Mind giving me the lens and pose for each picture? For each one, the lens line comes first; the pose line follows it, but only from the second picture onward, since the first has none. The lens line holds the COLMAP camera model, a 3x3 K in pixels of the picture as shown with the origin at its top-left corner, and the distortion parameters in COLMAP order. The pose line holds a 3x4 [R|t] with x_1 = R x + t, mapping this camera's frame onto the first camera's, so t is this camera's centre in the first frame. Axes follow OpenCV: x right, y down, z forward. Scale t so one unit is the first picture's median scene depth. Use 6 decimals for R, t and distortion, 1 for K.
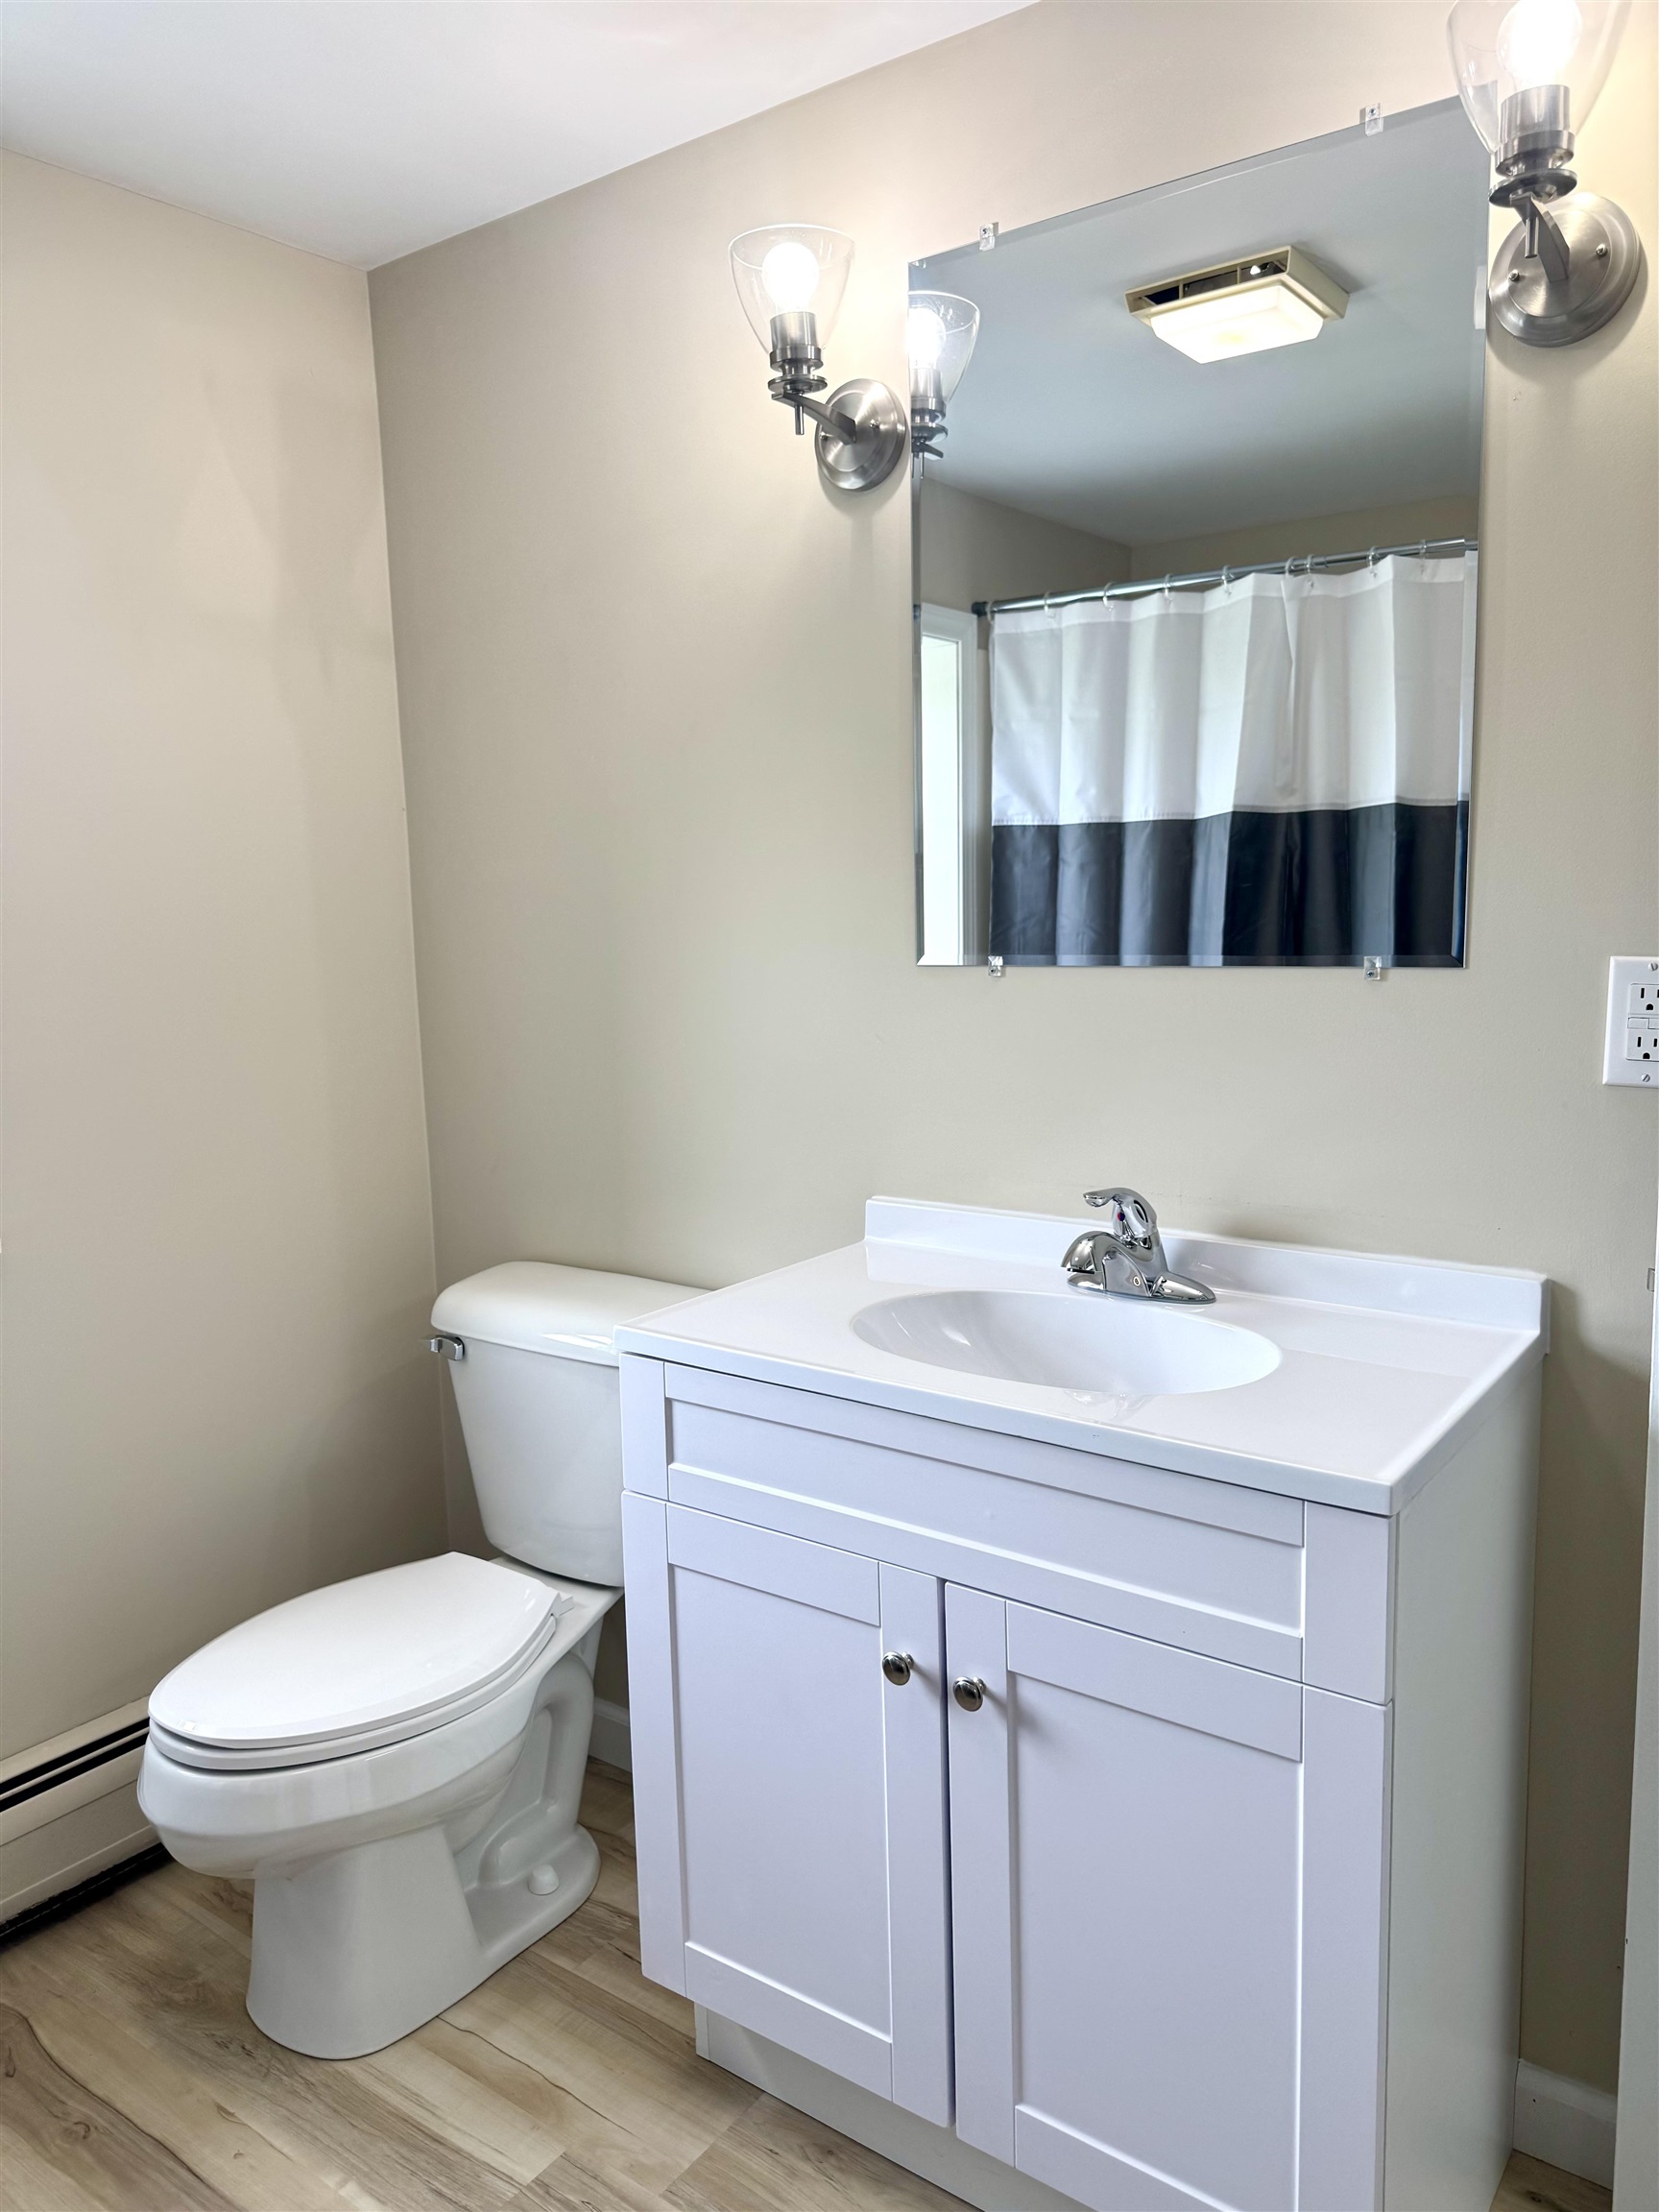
lens RADIAL K [[1572.2, 0, 830.3], [0, 1572.2, 1105.7], [0, 0, 1]] dist [-0.008116, 0.000264]
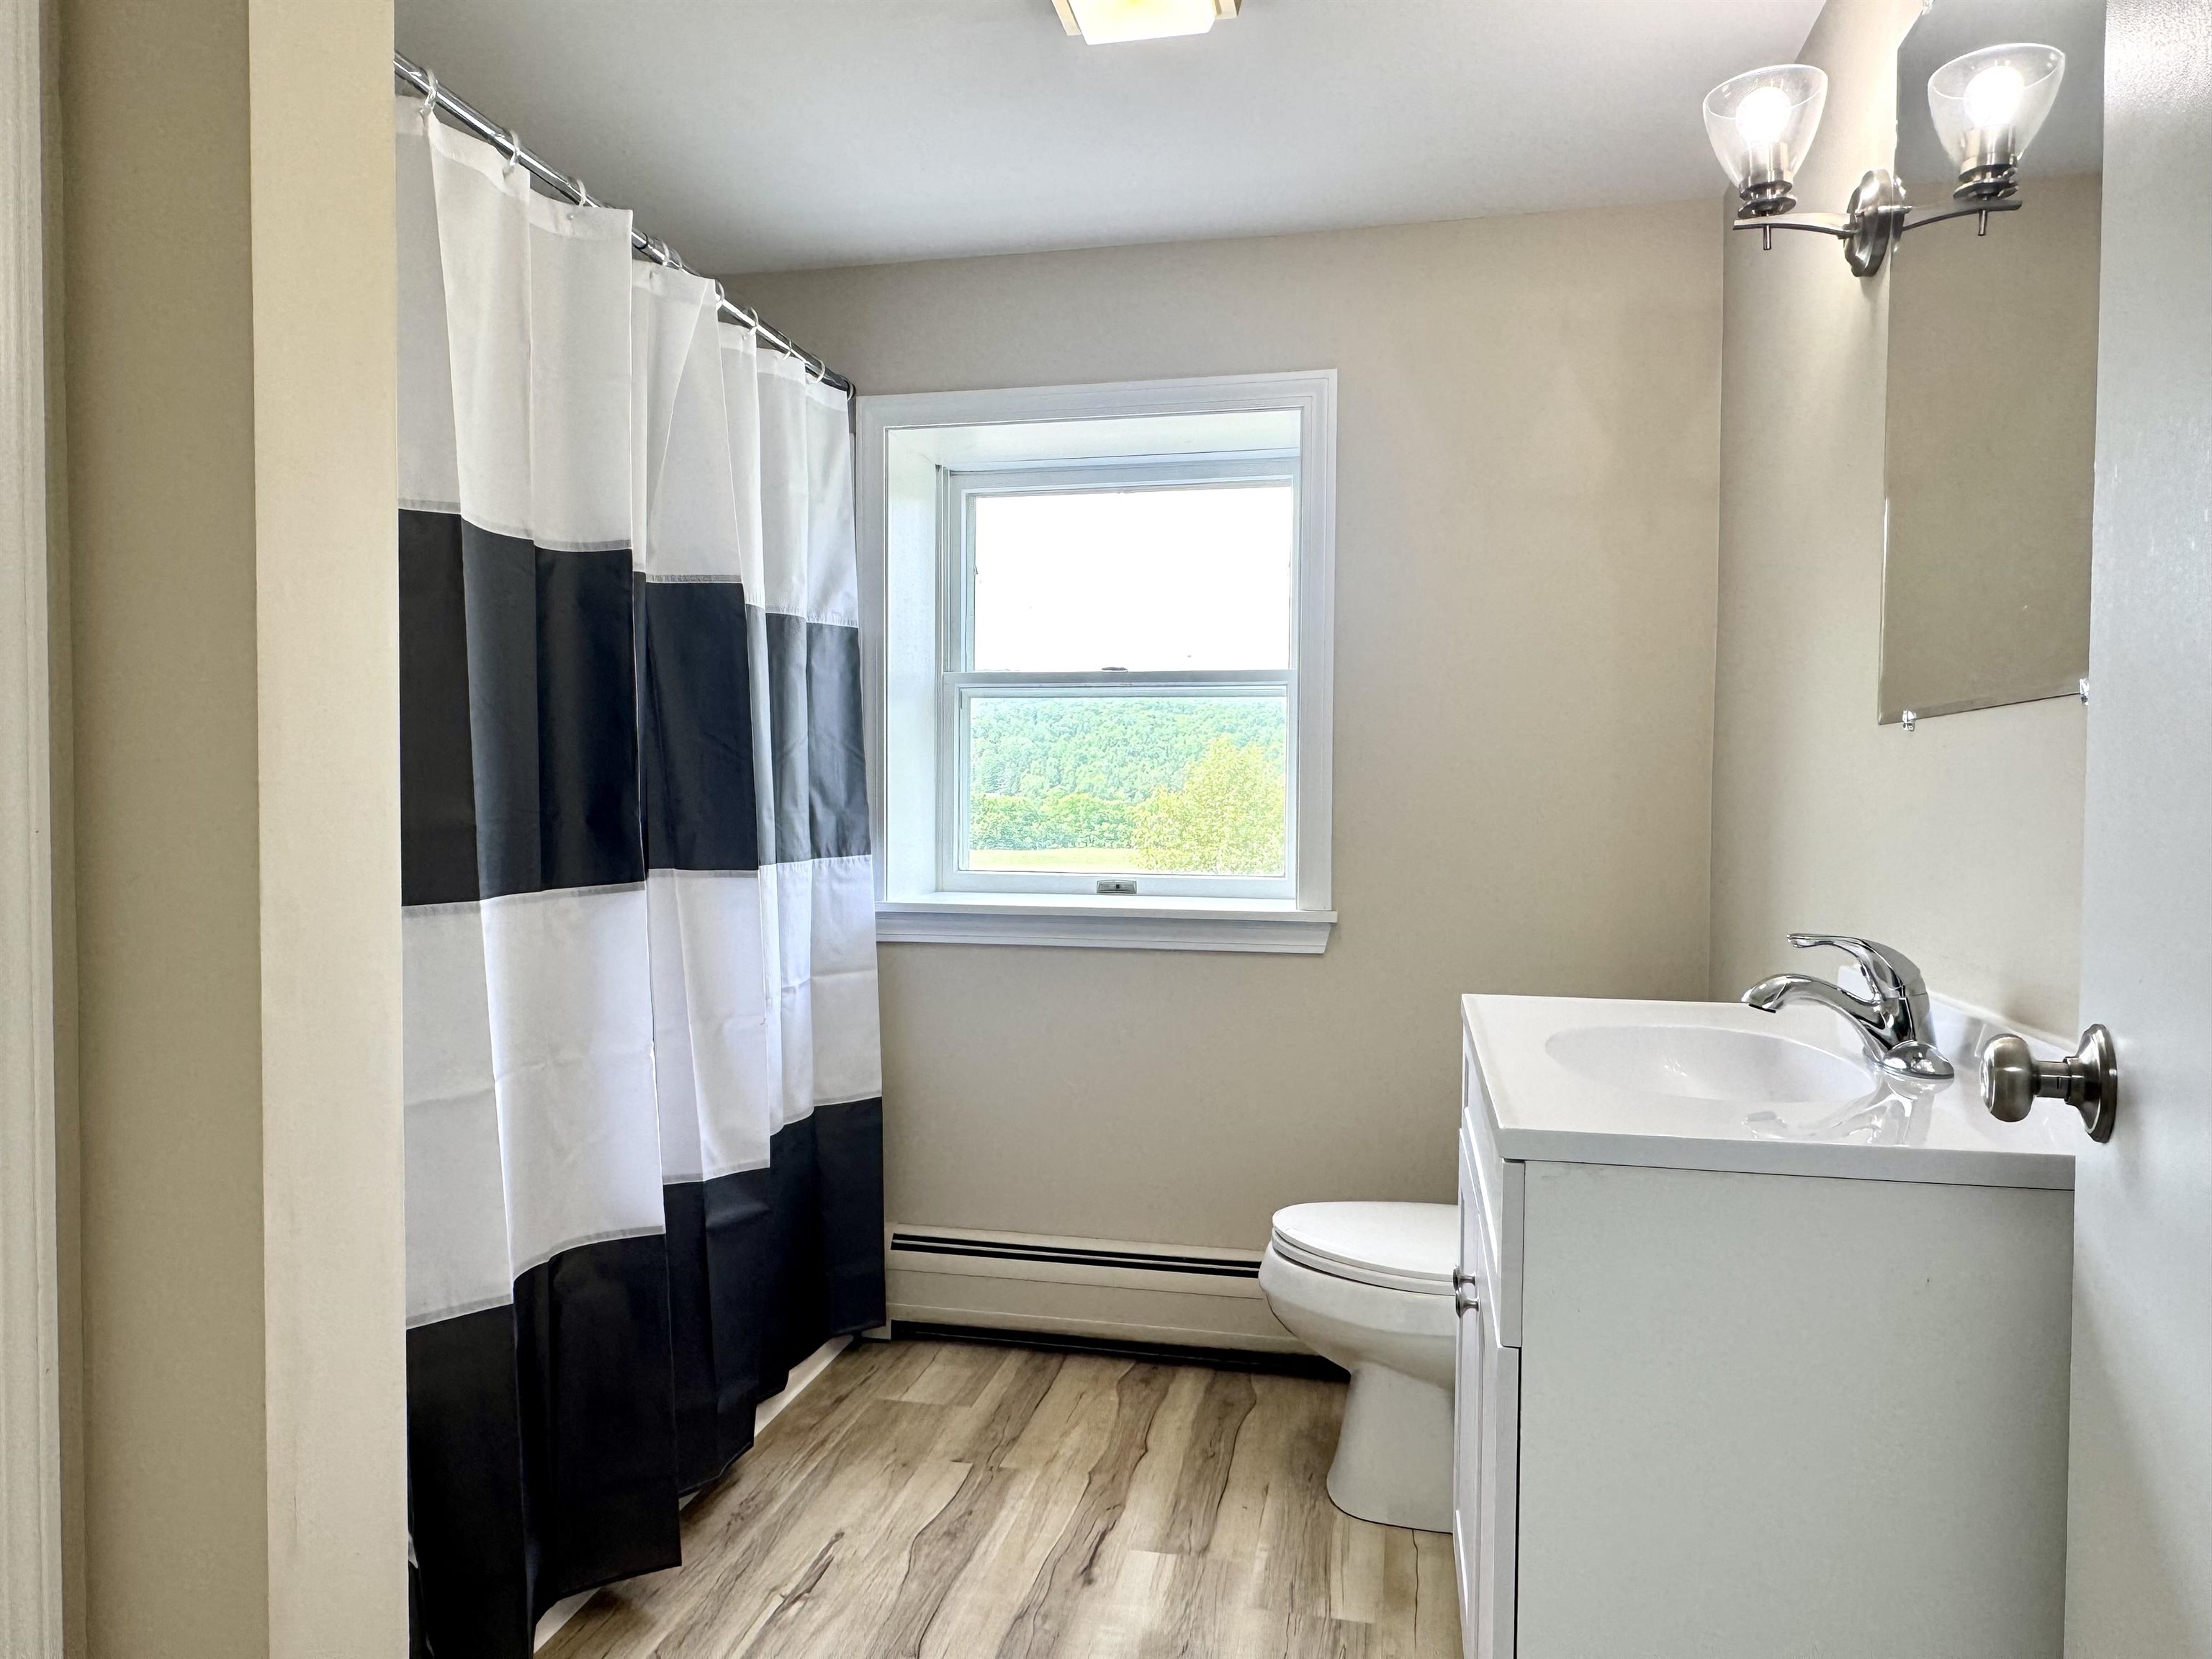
lens RADIAL K [[1436.6, 0, 1104.4], [0, 1436.6, 833.9], [0, 0, 1]] dist [-0.001278, 0.001758]
pose [[0.416756, 0.052971, -0.907474, 0.742364], [-0.147676, 0.988984, -0.010091, 0.065699], [0.896943, 0.138218, 0.419987, 0.205866]]
